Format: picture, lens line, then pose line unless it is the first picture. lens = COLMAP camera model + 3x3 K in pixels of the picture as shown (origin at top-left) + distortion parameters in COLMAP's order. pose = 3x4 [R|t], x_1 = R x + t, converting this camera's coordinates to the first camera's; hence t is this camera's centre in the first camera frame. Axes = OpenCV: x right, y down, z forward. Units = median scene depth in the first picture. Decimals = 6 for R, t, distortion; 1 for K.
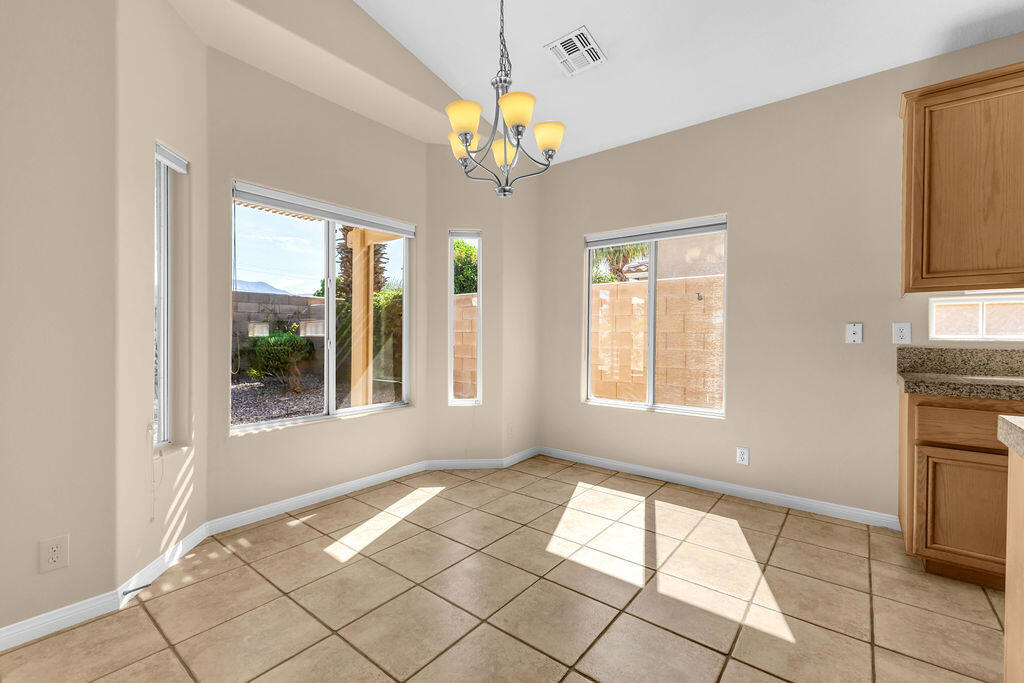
lens RADIAL K [[439.1, 0, 513.1], [0, 439.1, 339.8], [0, 0, 1]] dist [0.012201, -0.003809]
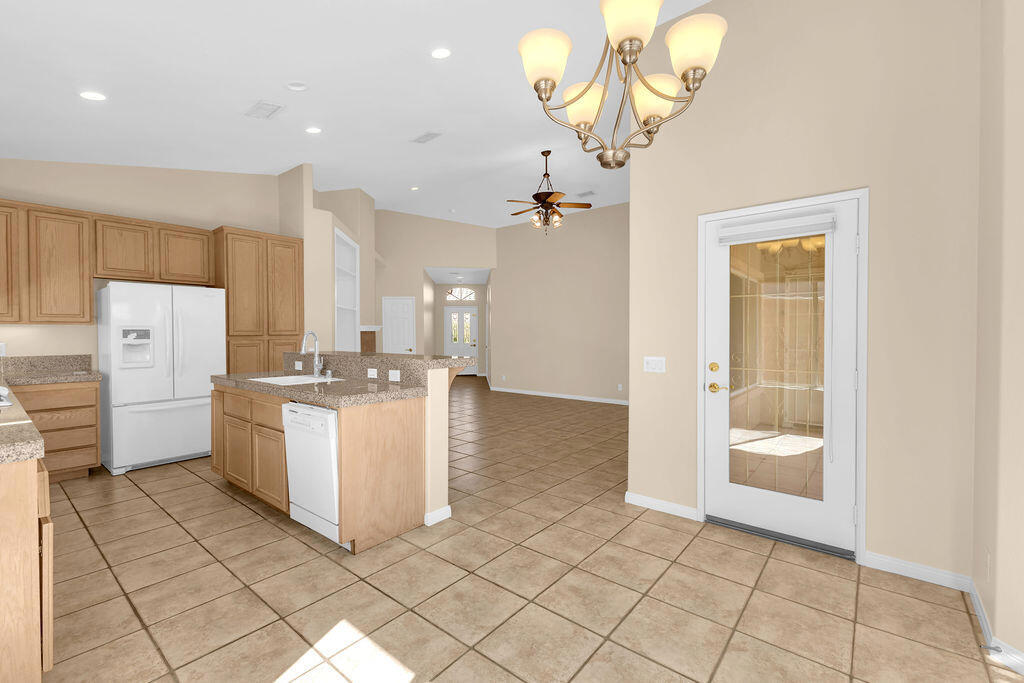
lens RADIAL K [[439.1, 0, 512.0], [0, 439.1, 335.8], [0, 0, 1]] dist [0.012201, -0.003809]
pose [[-0.999789, -0.003364, 0.020265, 0.107488], [-0.003063, 0.999885, 0.014861, -0.080227], [-0.020313, 0.014796, -0.999684, 1.550930]]
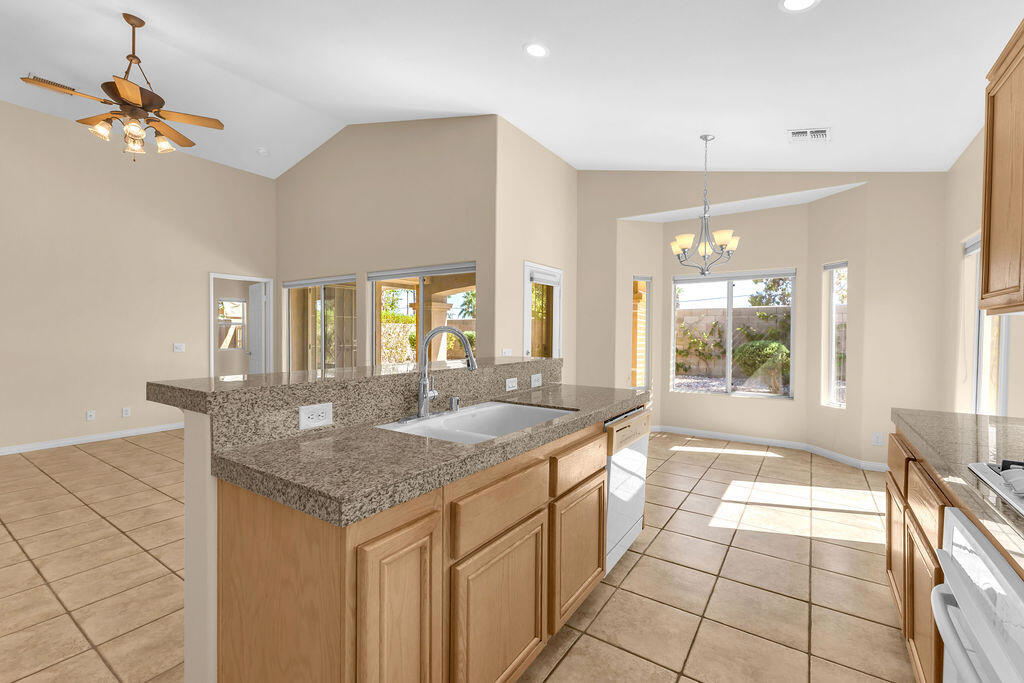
lens RADIAL K [[439.1, 0, 509.9], [0, 439.1, 341.3], [0, 0, 1]] dist [0.012201, -0.003809]
pose [[0.069042, 0.015016, -0.997501, 1.678928], [-0.015350, 0.999784, 0.013988, -0.057477], [0.997496, 0.014345, 0.069258, 0.043482]]
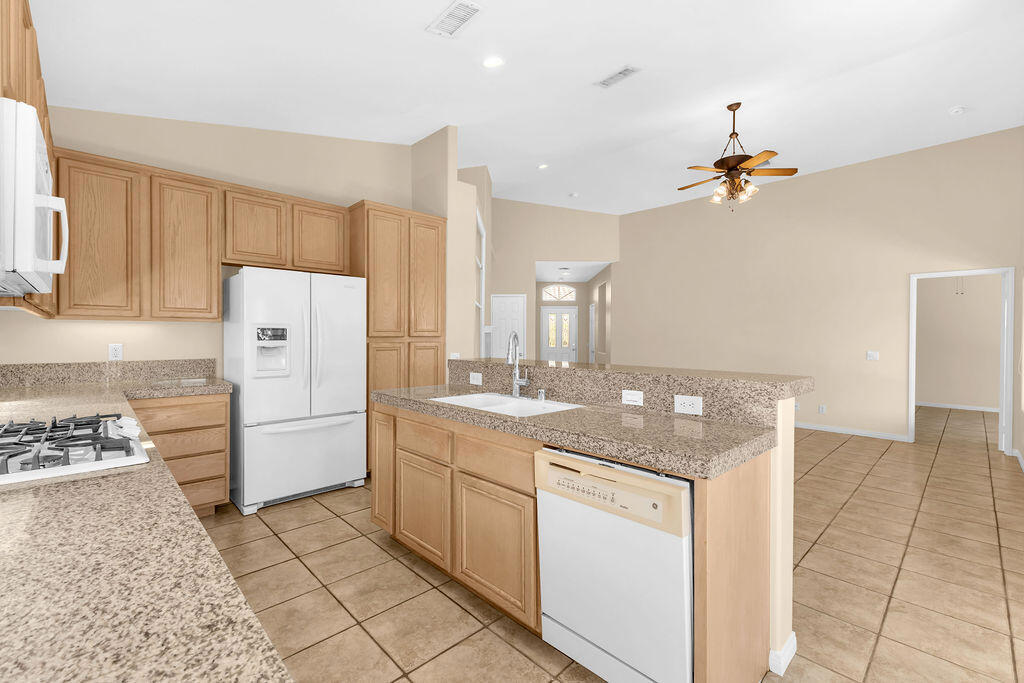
lens RADIAL K [[439.1, 0, 512.0], [0, 439.1, 337.3], [0, 0, 1]] dist [0.012201, -0.003809]
pose [[-0.990294, -0.012759, 0.138400, 0.716061], [-0.011247, 0.999868, 0.011696, -0.070516], [-0.138531, 0.010026, -0.990307, 1.070545]]
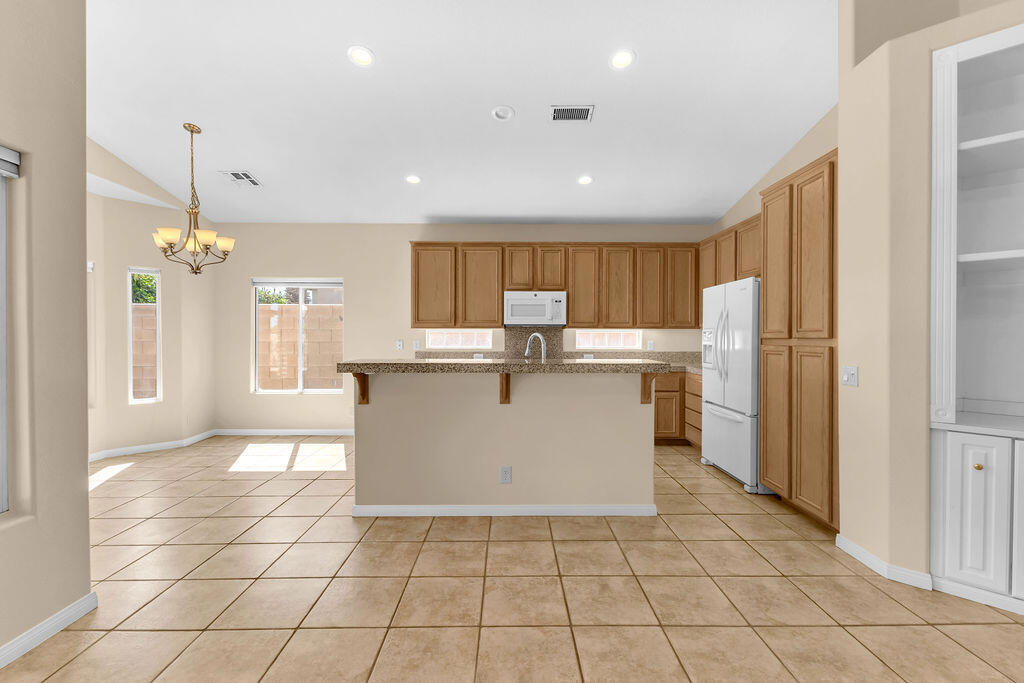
lens RADIAL K [[439.1, 0, 514.3], [0, 439.1, 340.7], [0, 0, 1]] dist [0.012201, -0.003809]
pose [[0.774304, -0.013305, 0.632674, -0.146841], [0.009291, 0.999910, 0.009656, -0.061420], [-0.632746, -0.001599, 0.774358, -1.127246]]
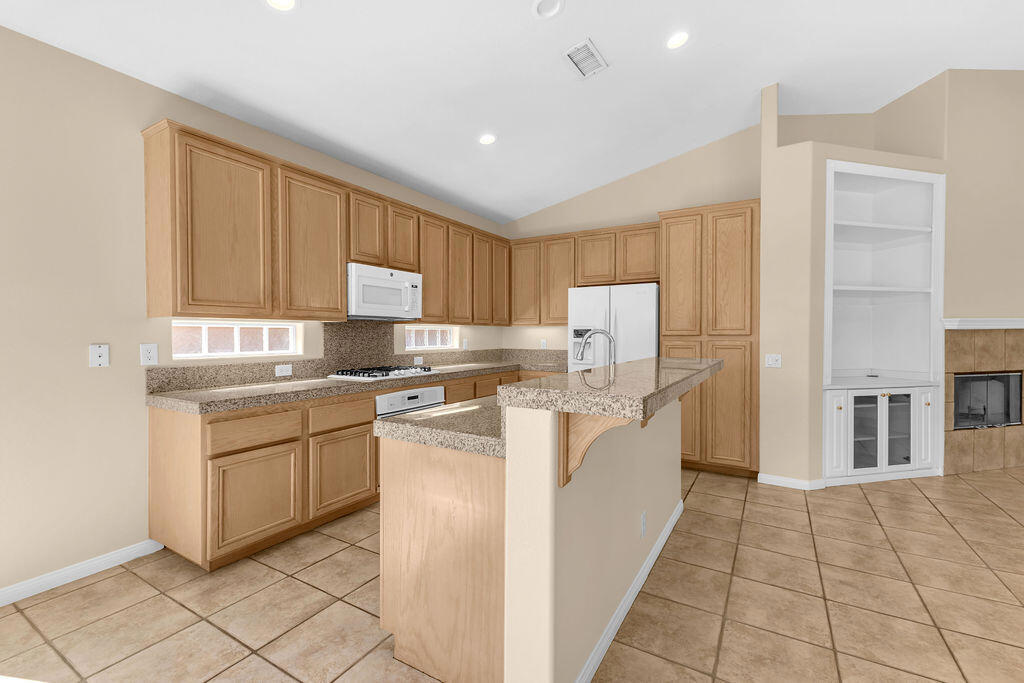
lens RADIAL K [[439.1, 0, 516.6], [0, 439.1, 339.6], [0, 0, 1]] dist [0.012201, -0.003809]
pose [[-0.138871, -0.018043, 0.990146, -0.240848], [0.007169, 0.999790, 0.019224, -0.067885], [-0.990285, 0.009768, -0.138712, 0.360065]]
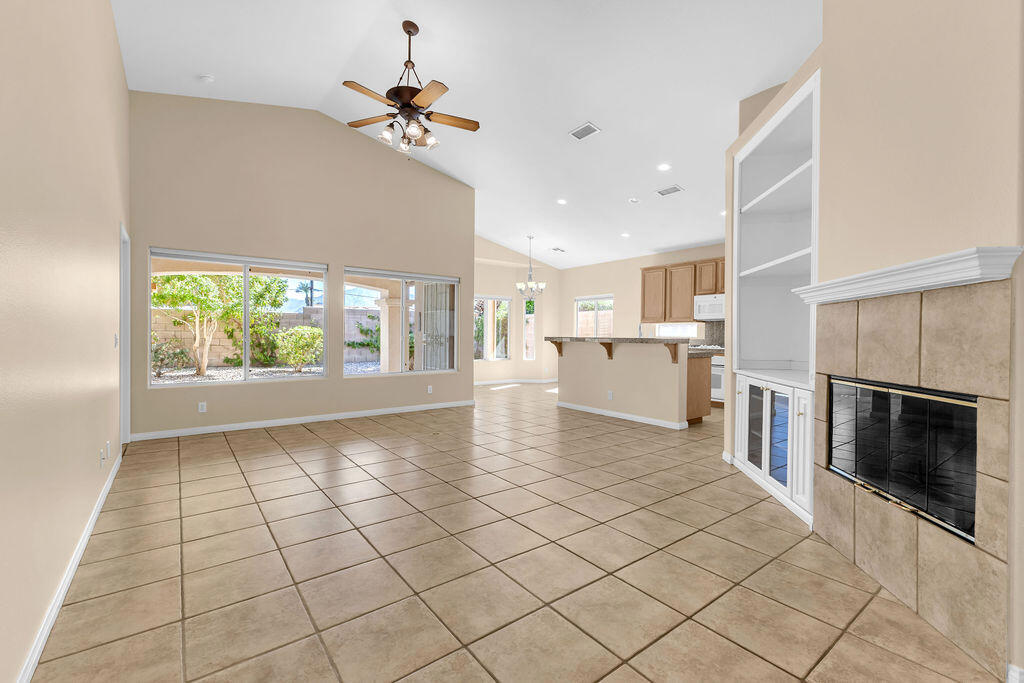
lens RADIAL K [[439.1, 0, 517.4], [0, 439.1, 341.7], [0, 0, 1]] dist [0.012201, -0.003809]
pose [[0.971633, 0.001396, -0.236490, 0.771133], [-0.000057, 0.999984, 0.005668, 0.023170], [0.236494, -0.005493, 0.971617, -2.798727]]
